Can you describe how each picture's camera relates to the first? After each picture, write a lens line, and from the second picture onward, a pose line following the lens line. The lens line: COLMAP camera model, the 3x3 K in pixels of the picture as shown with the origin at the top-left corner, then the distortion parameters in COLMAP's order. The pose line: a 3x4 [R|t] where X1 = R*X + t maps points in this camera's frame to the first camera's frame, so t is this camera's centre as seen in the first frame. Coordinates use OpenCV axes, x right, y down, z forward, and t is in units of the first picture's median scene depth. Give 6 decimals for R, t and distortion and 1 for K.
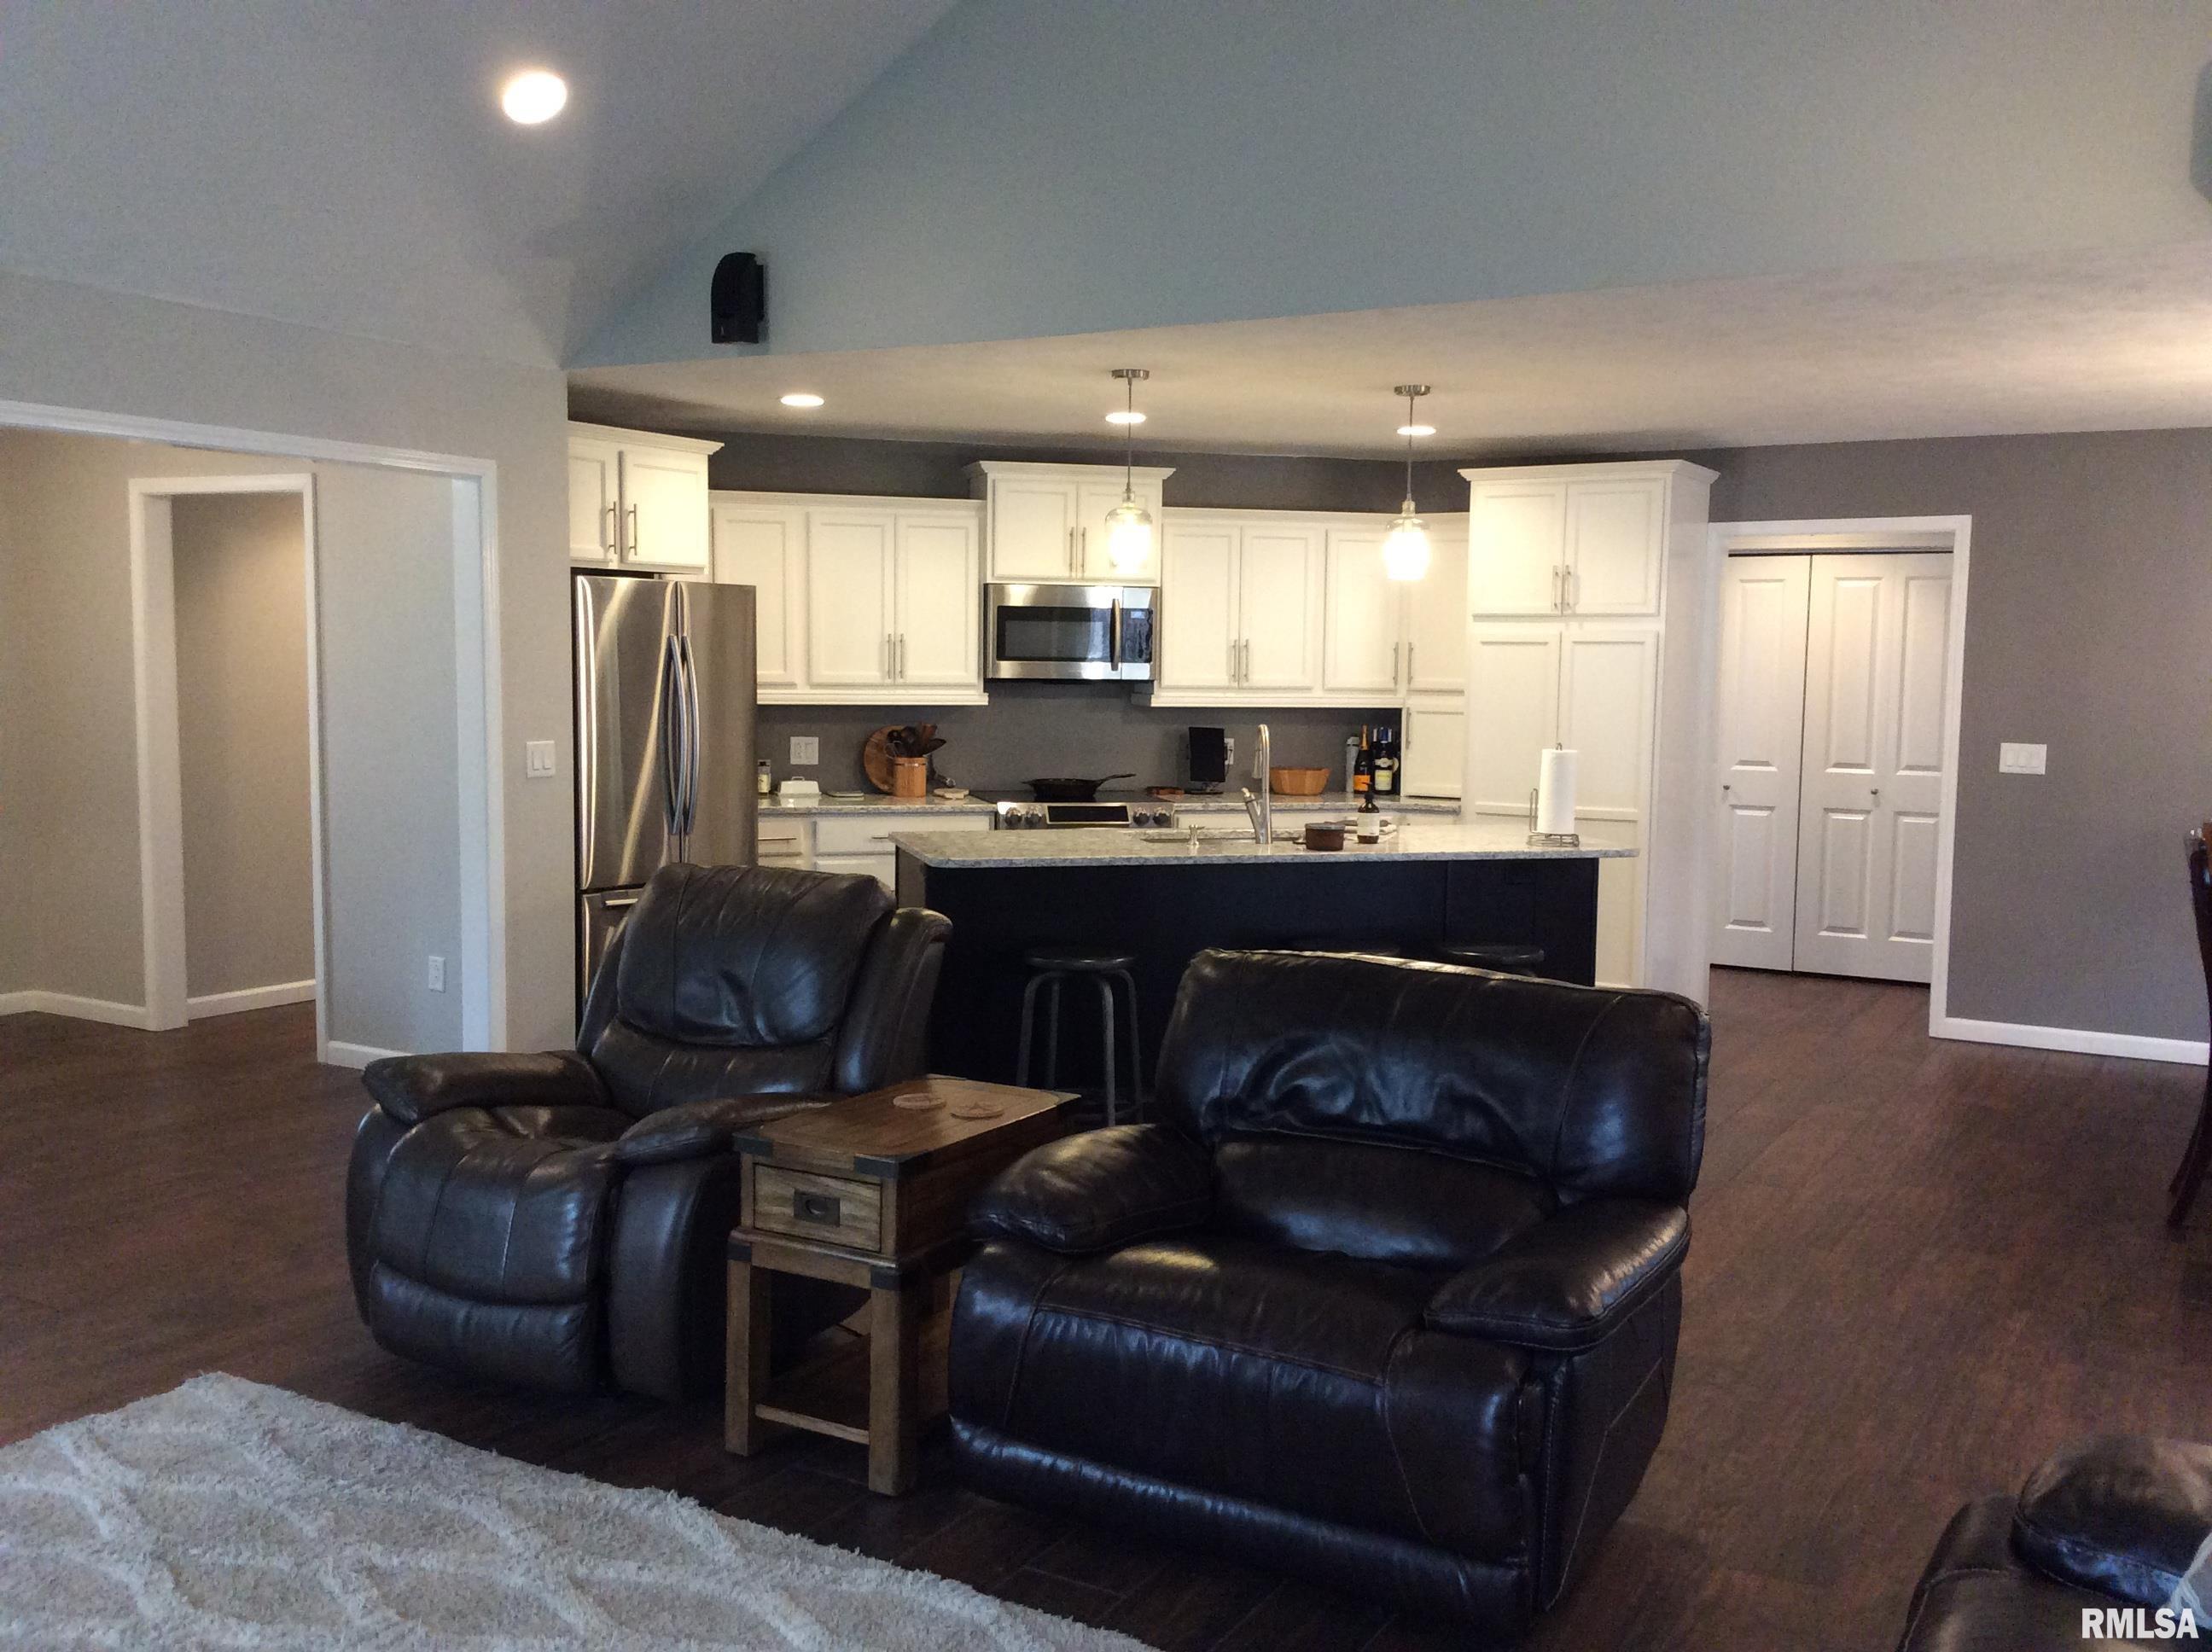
lens RADIAL K [[2006.5, 0, 1116.7], [0, 2006.5, 825.2], [0, 0, 1]] dist [0.154602, -0.291273]
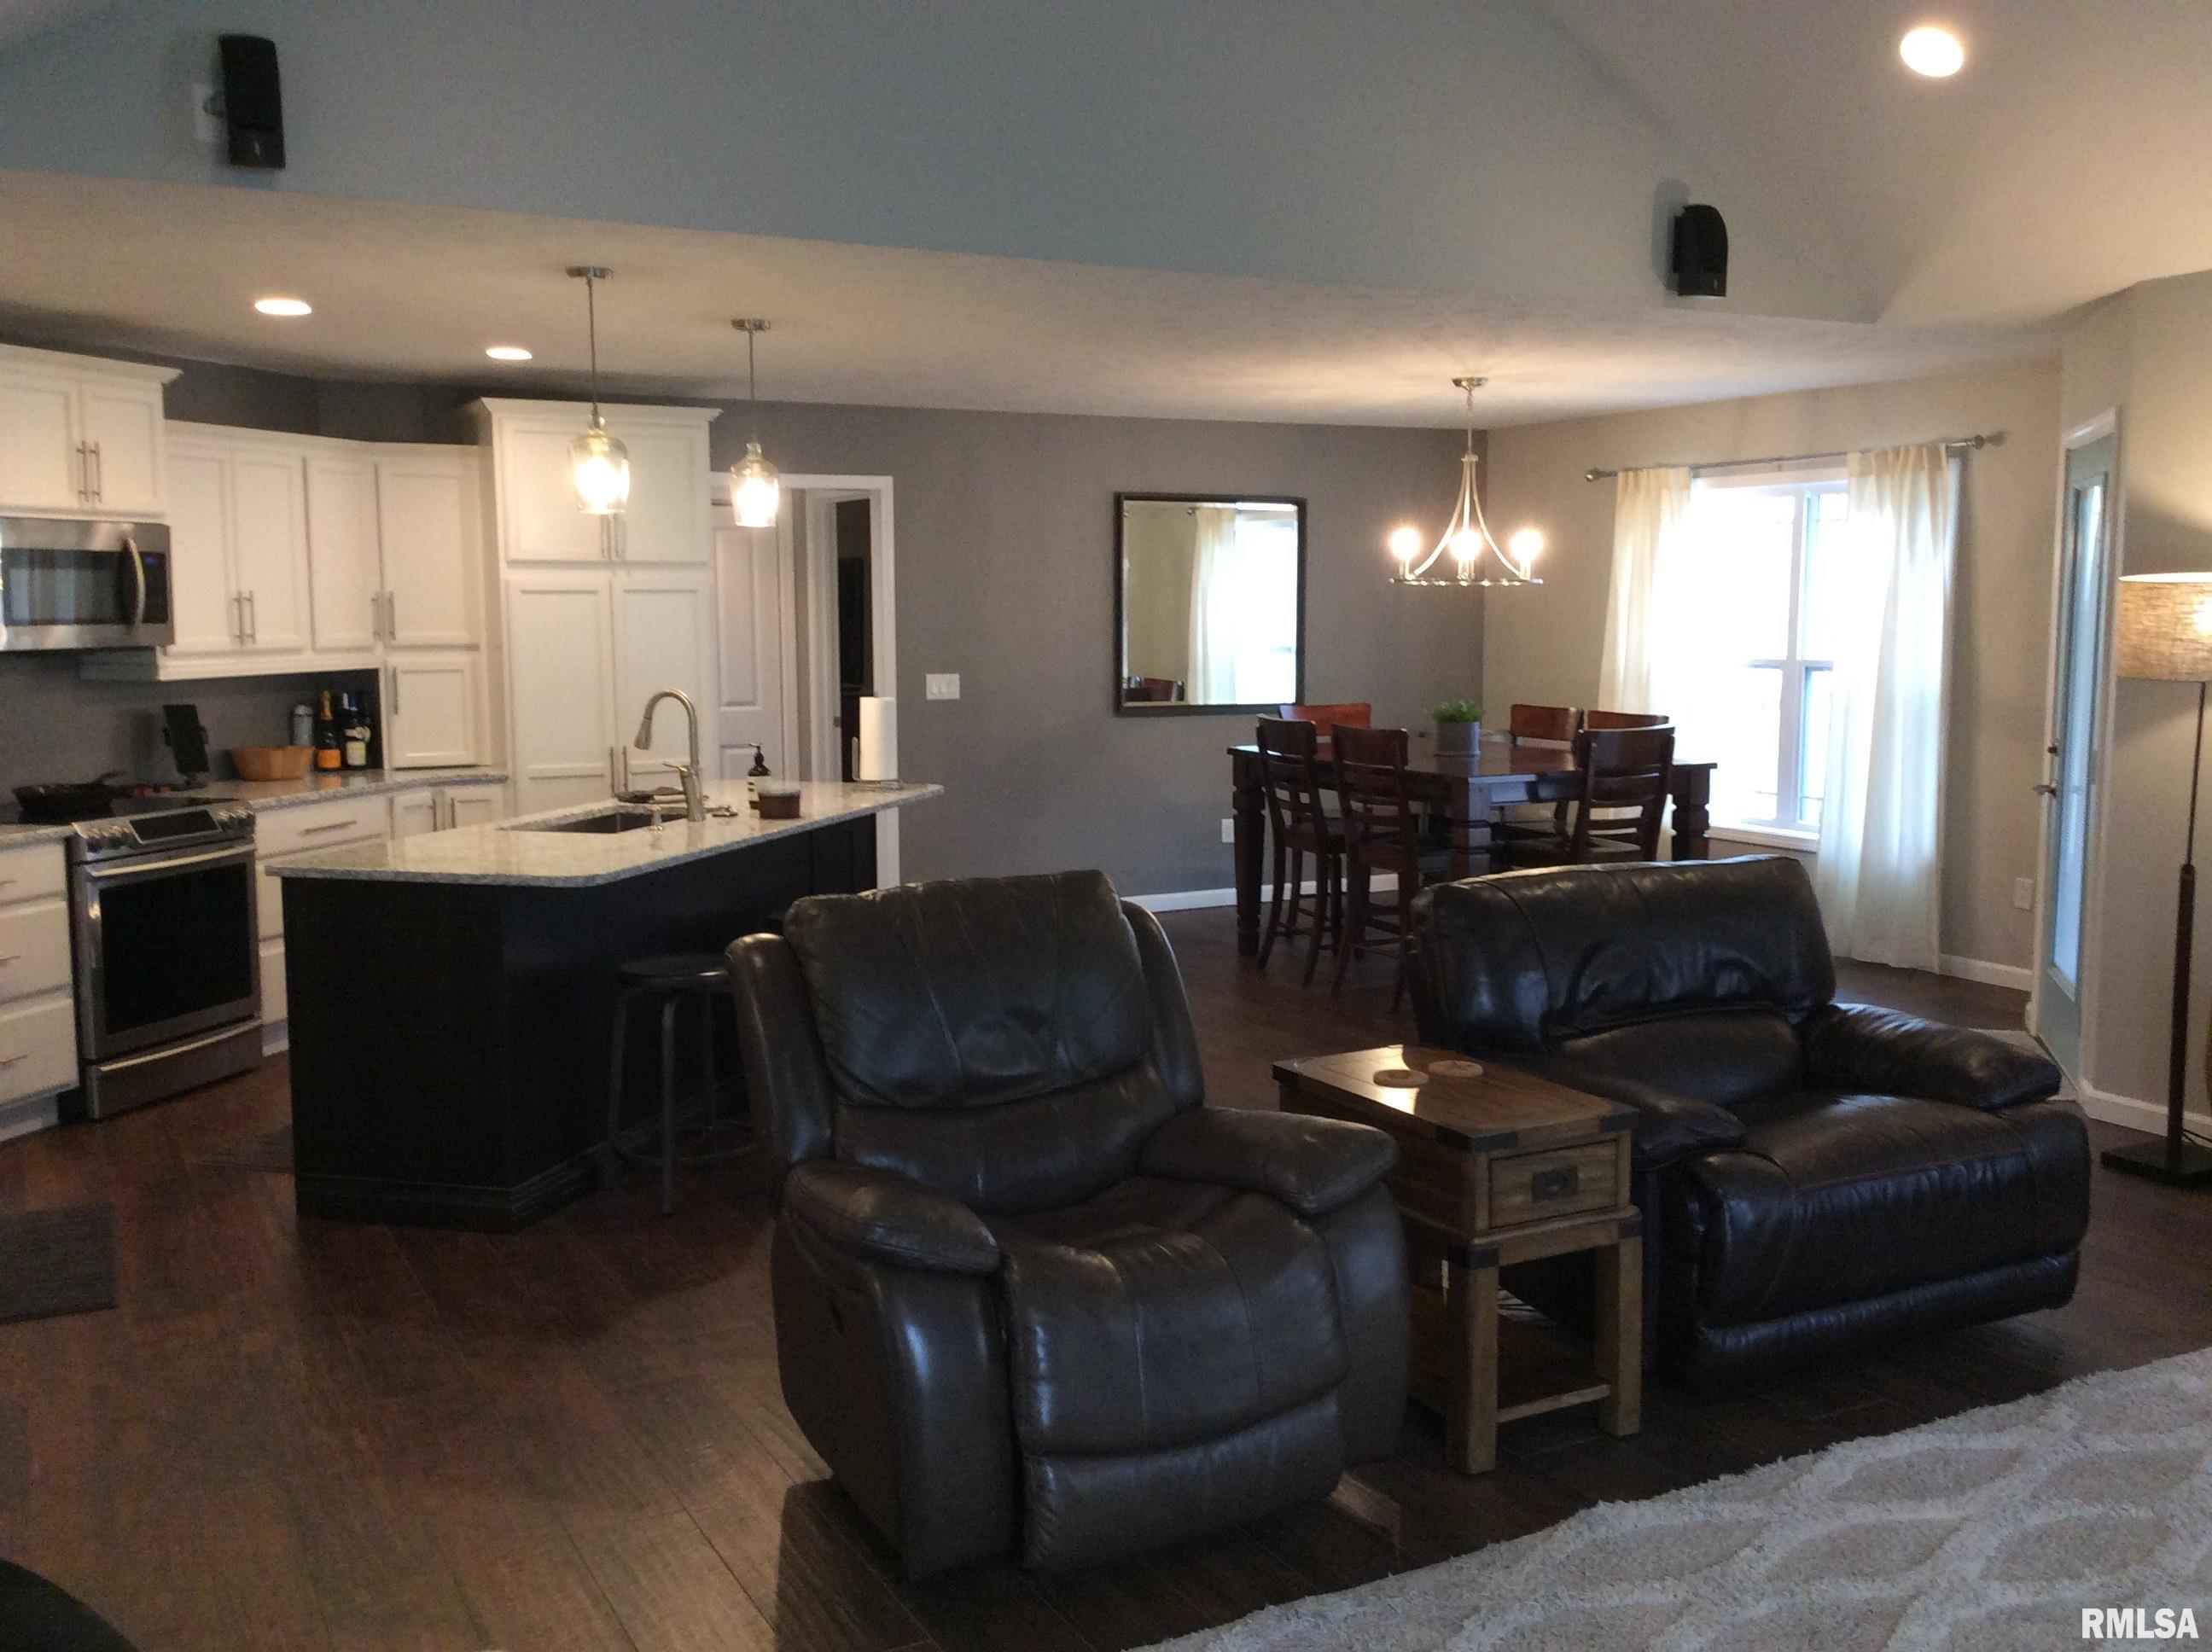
lens RADIAL K [[2006.5, 0, 1116.7], [0, 2006.5, 825.2], [0, 0, 1]] dist [0.154602, -0.291273]
pose [[0.521652, -0.112662, 0.845687, -0.470481], [0.087765, 0.993070, 0.078160, -0.034014], [-0.848632, 0.033449, 0.527925, 0.290862]]
